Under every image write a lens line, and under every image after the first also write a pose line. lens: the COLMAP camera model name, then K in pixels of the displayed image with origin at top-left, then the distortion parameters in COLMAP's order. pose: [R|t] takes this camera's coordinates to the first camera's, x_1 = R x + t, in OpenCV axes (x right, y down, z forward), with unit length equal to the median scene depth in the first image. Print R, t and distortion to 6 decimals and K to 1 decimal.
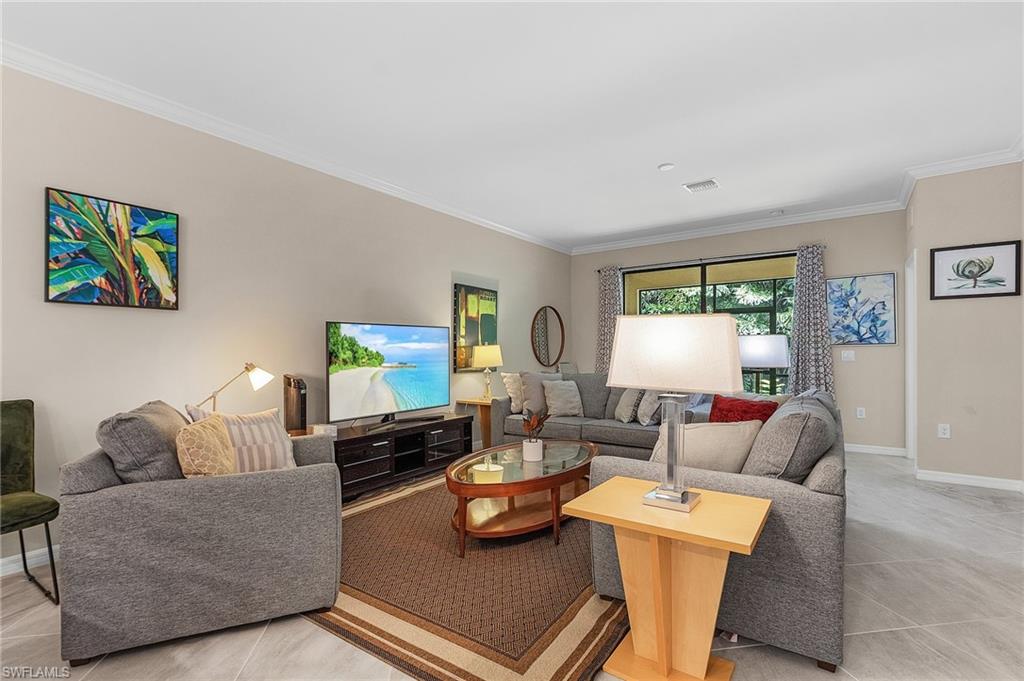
lens RADIAL K [[481.7, 0, 549.5], [0, 481.7, 342.9], [0, 0, 1]] dist [-0.001454, -0.000276]
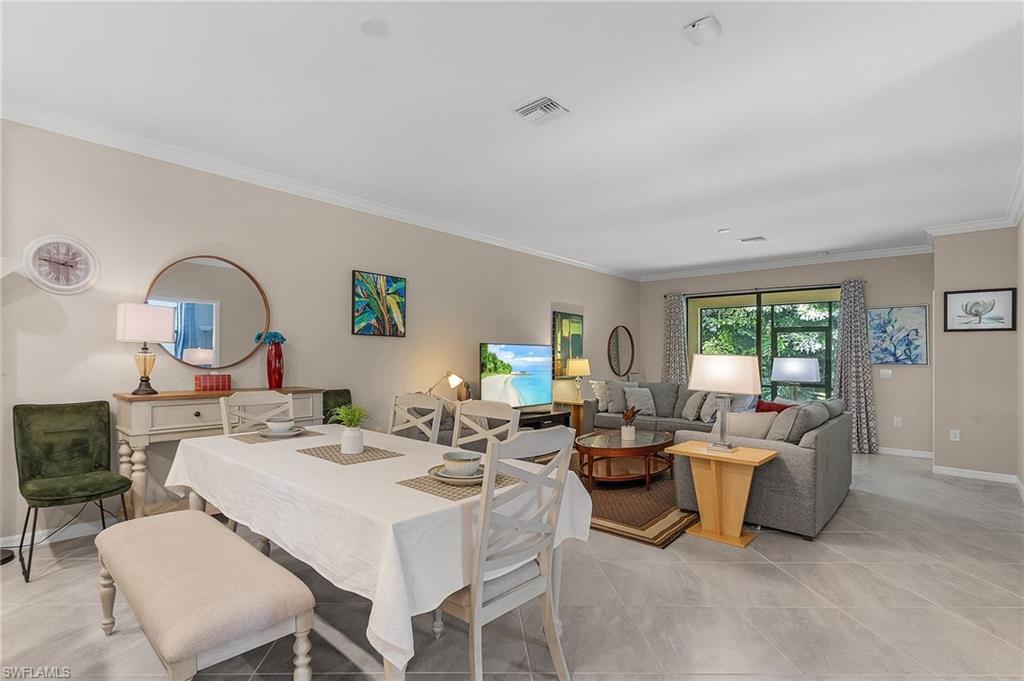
lens RADIAL K [[491.9, 0, 512.0], [0, 491.9, 340.5], [0, 0, 1]] dist [0.000782, -0.000407]
pose [[0.984480, 0.011059, -0.175147, -0.095349], [-0.014129, 0.999767, -0.016291, -0.026898], [0.174926, 0.018512, 0.984407, -0.438299]]
